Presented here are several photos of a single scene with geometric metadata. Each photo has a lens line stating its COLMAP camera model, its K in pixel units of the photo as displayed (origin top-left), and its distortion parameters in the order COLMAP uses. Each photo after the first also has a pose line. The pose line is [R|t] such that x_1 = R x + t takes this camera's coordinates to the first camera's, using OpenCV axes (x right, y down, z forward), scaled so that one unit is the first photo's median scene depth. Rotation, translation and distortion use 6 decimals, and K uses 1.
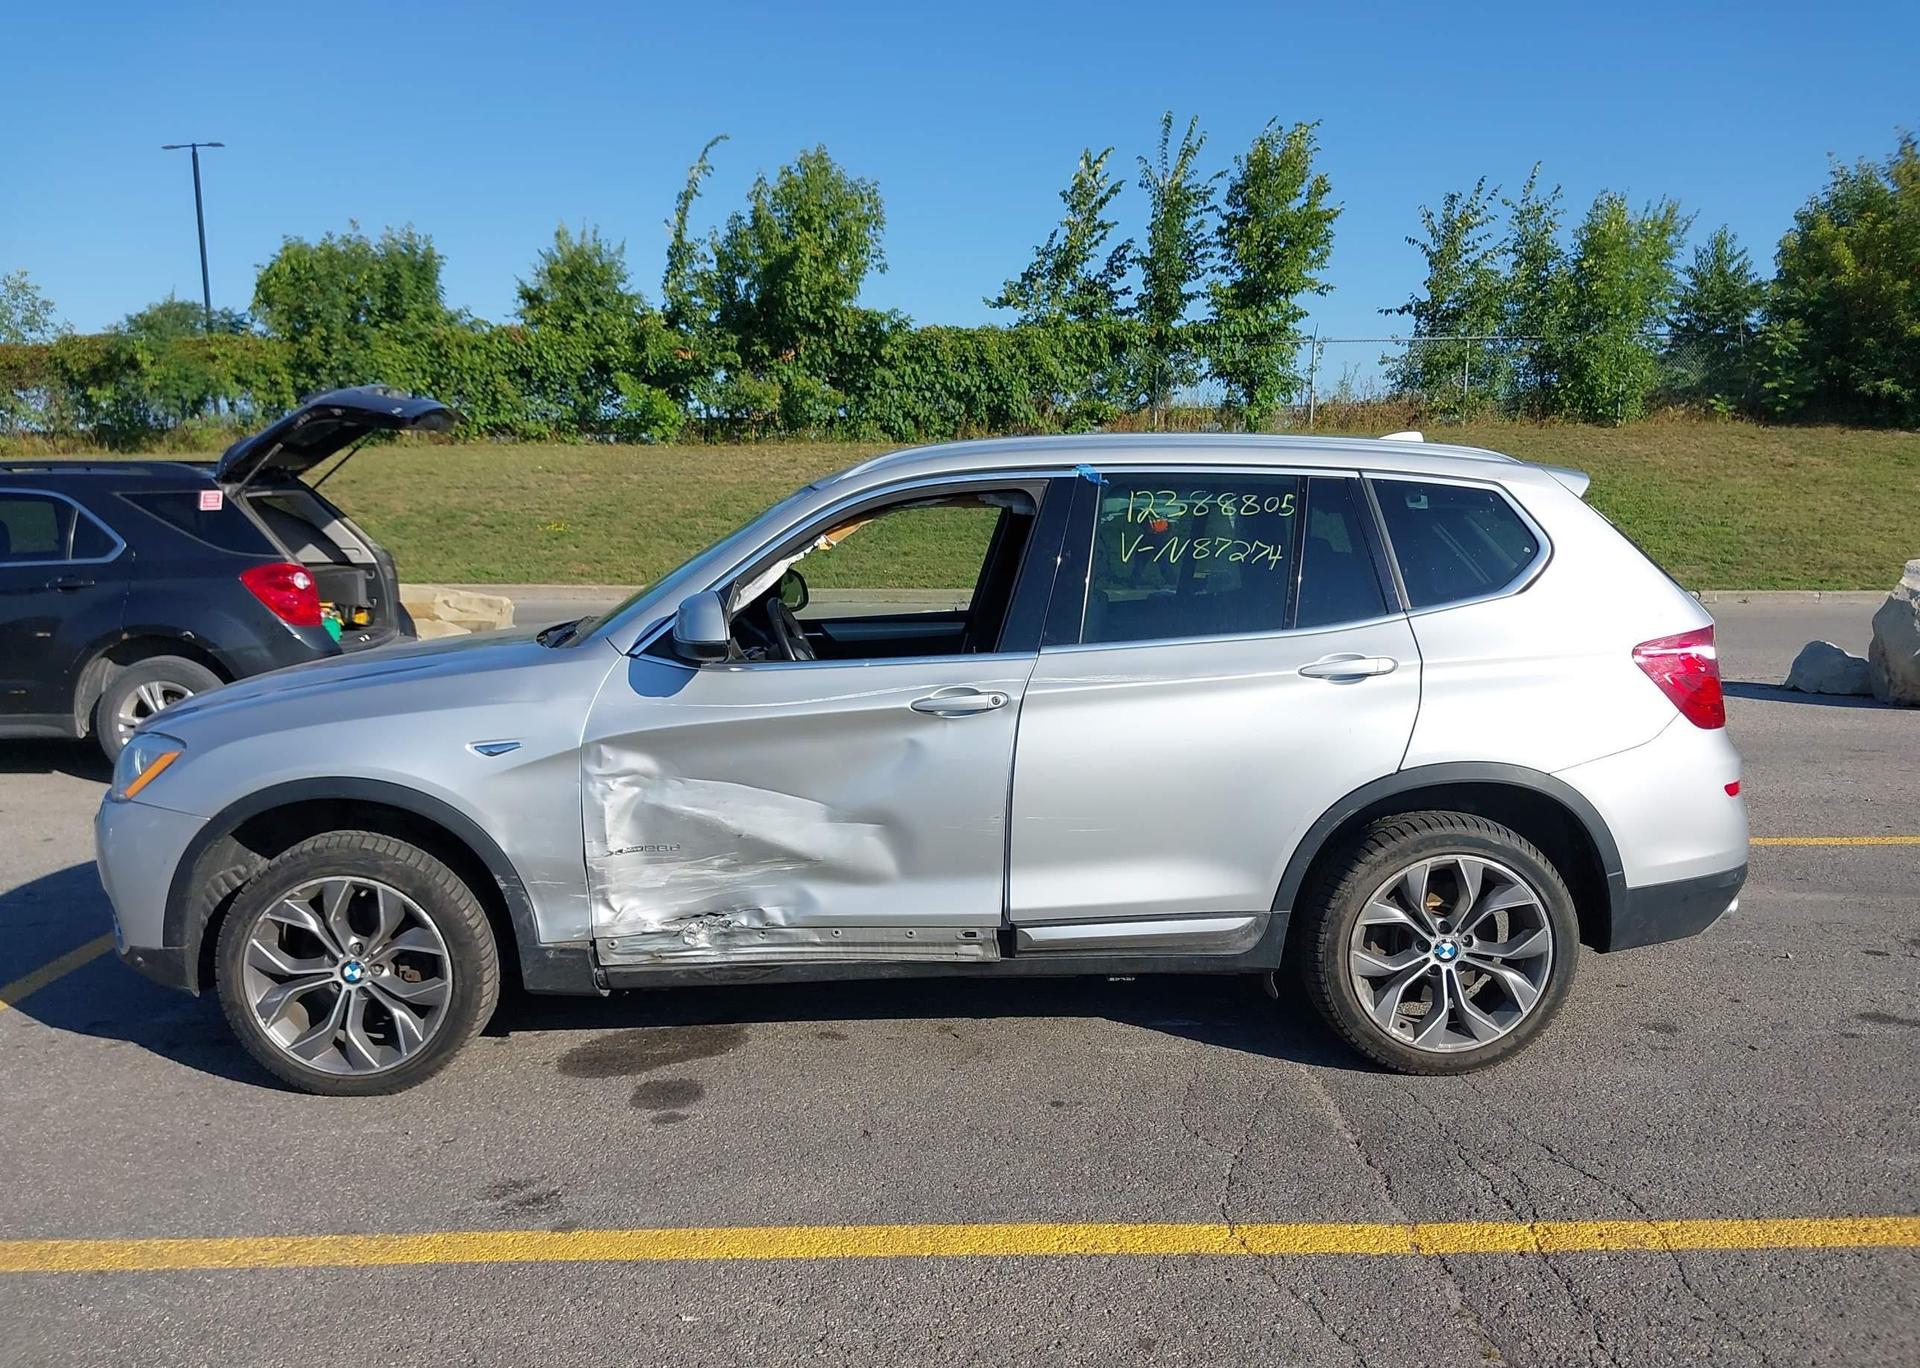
lens RADIAL K [[1531.0, 0, 948.5], [0, 1531.0, 712.2], [0, 0, 1]] dist [0.026563, -0.045103]
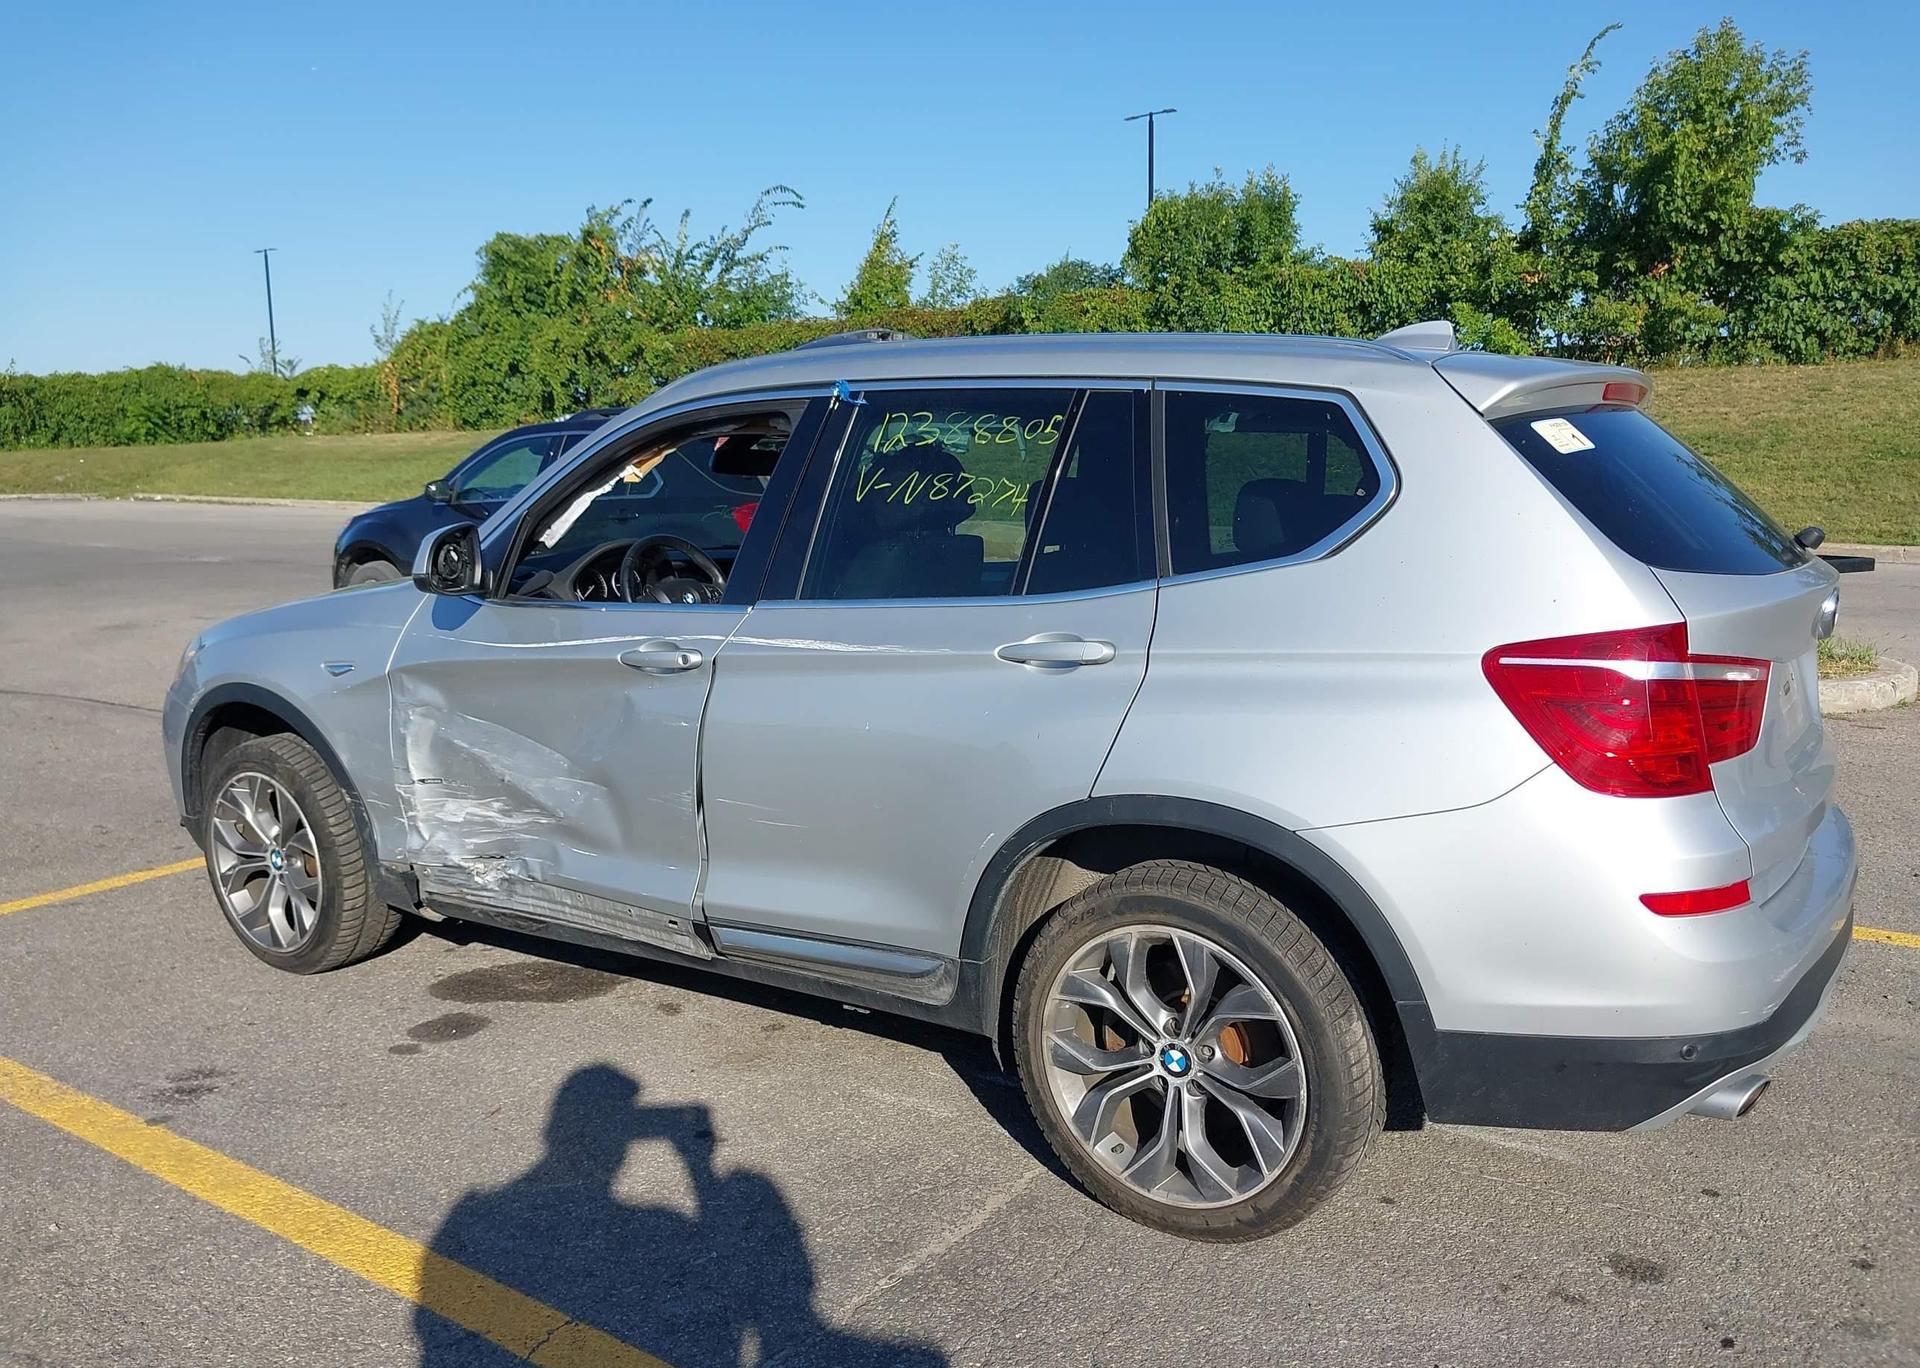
lens RADIAL K [[1531.0, 0, 939.5], [0, 1531.0, 700.4], [0, 0, 1]] dist [0.026563, -0.045103]
pose [[0.813658, 0.088711, -0.574535, 0.086448], [-0.071515, 0.996056, 0.052517, -0.005390], [0.576928, -0.001643, 0.816793, 0.049934]]
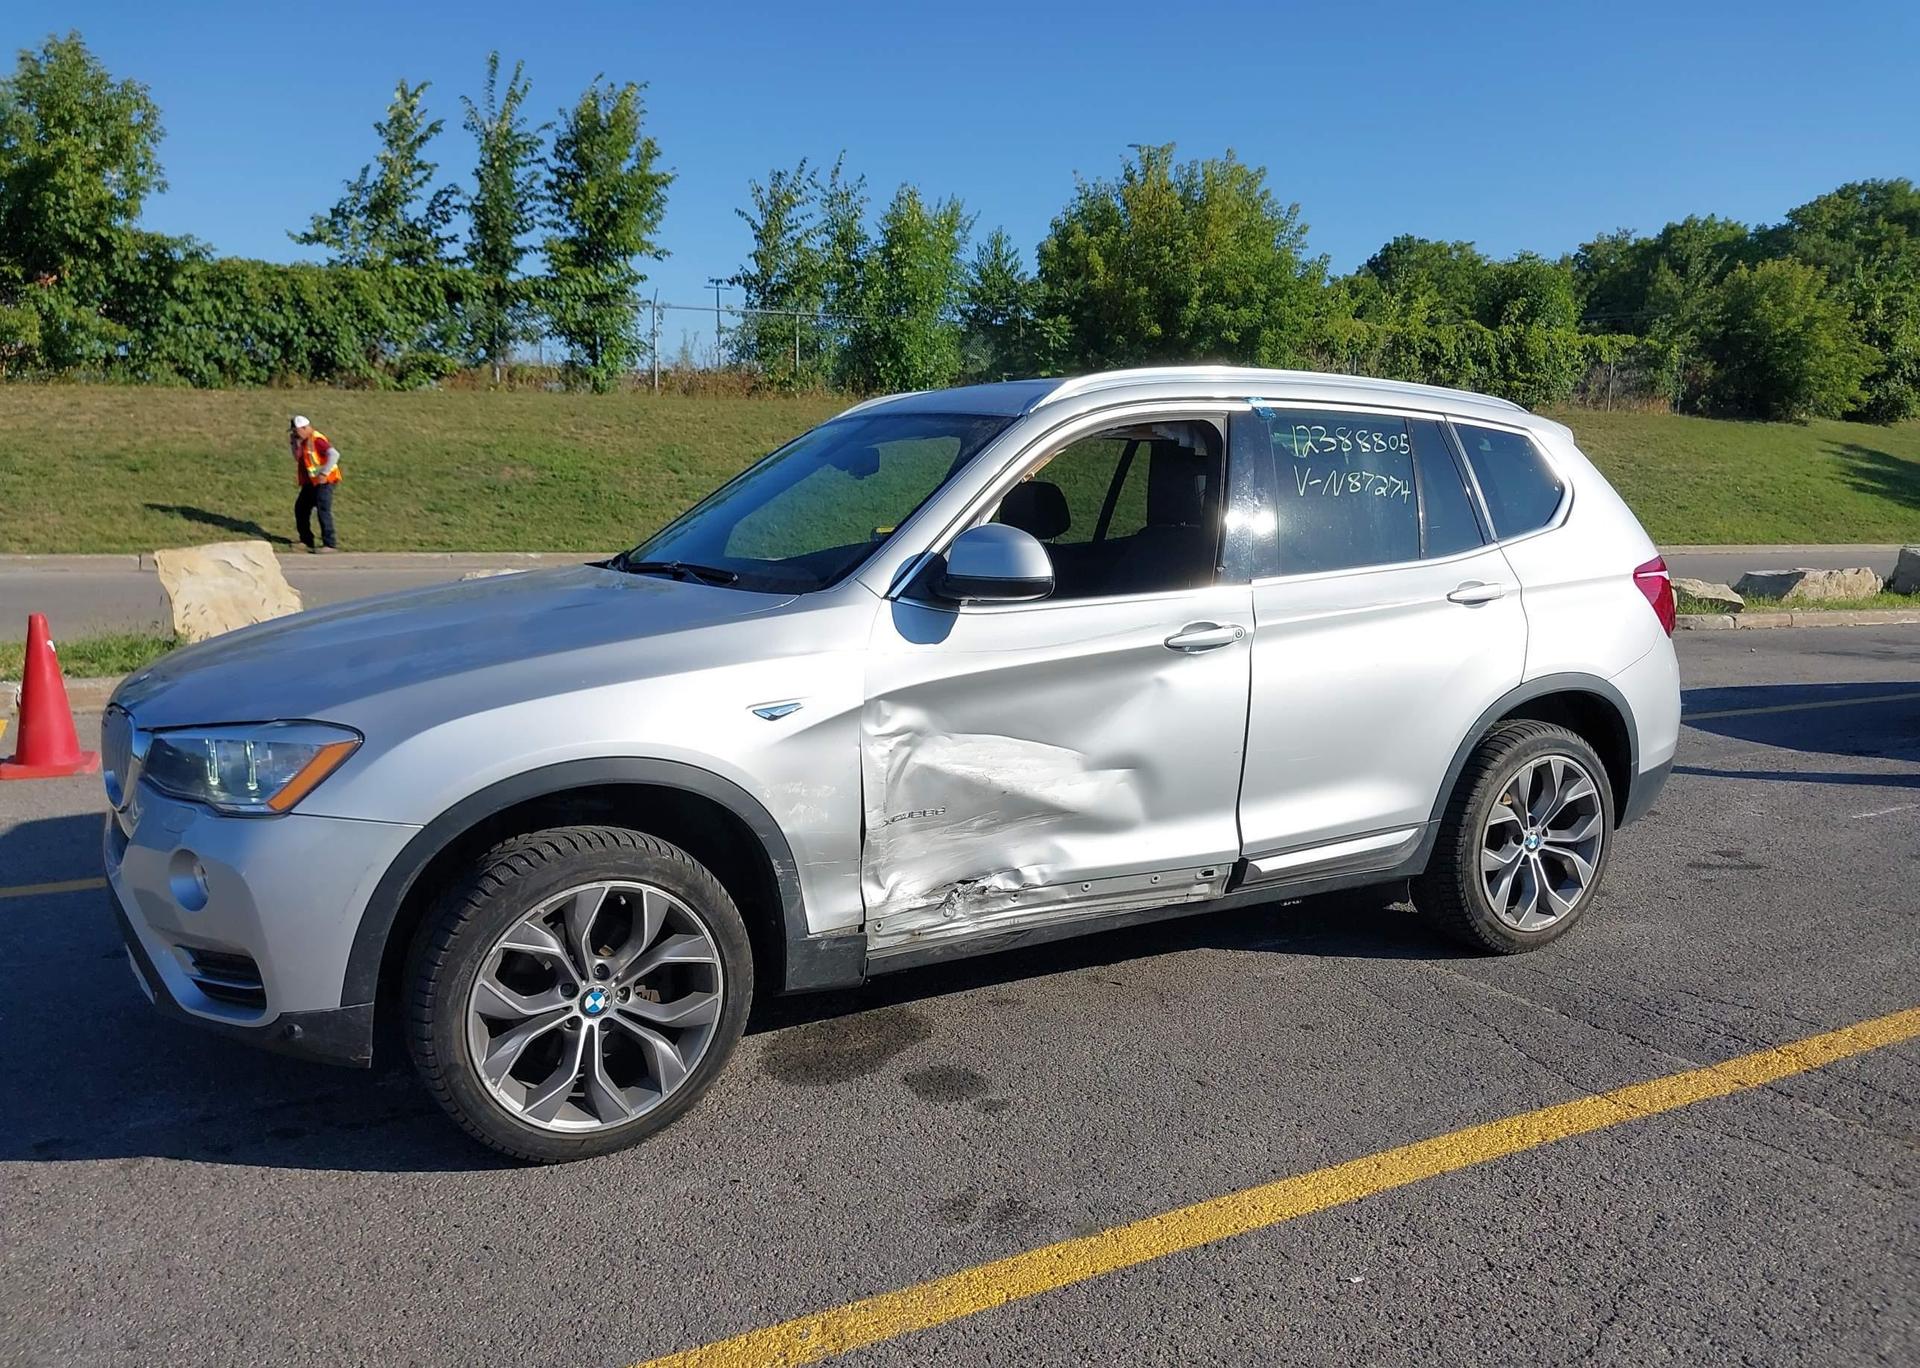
lens RADIAL K [[1531.0, 0, 956.4], [0, 1531.0, 703.3], [0, 0, 1]] dist [0.026563, -0.045103]
pose [[0.878371, -0.055700, 0.474723, -0.080315], [0.049190, 0.998447, 0.026134, 0.000365], [-0.475442, 0.000396, 0.879747, 0.028333]]
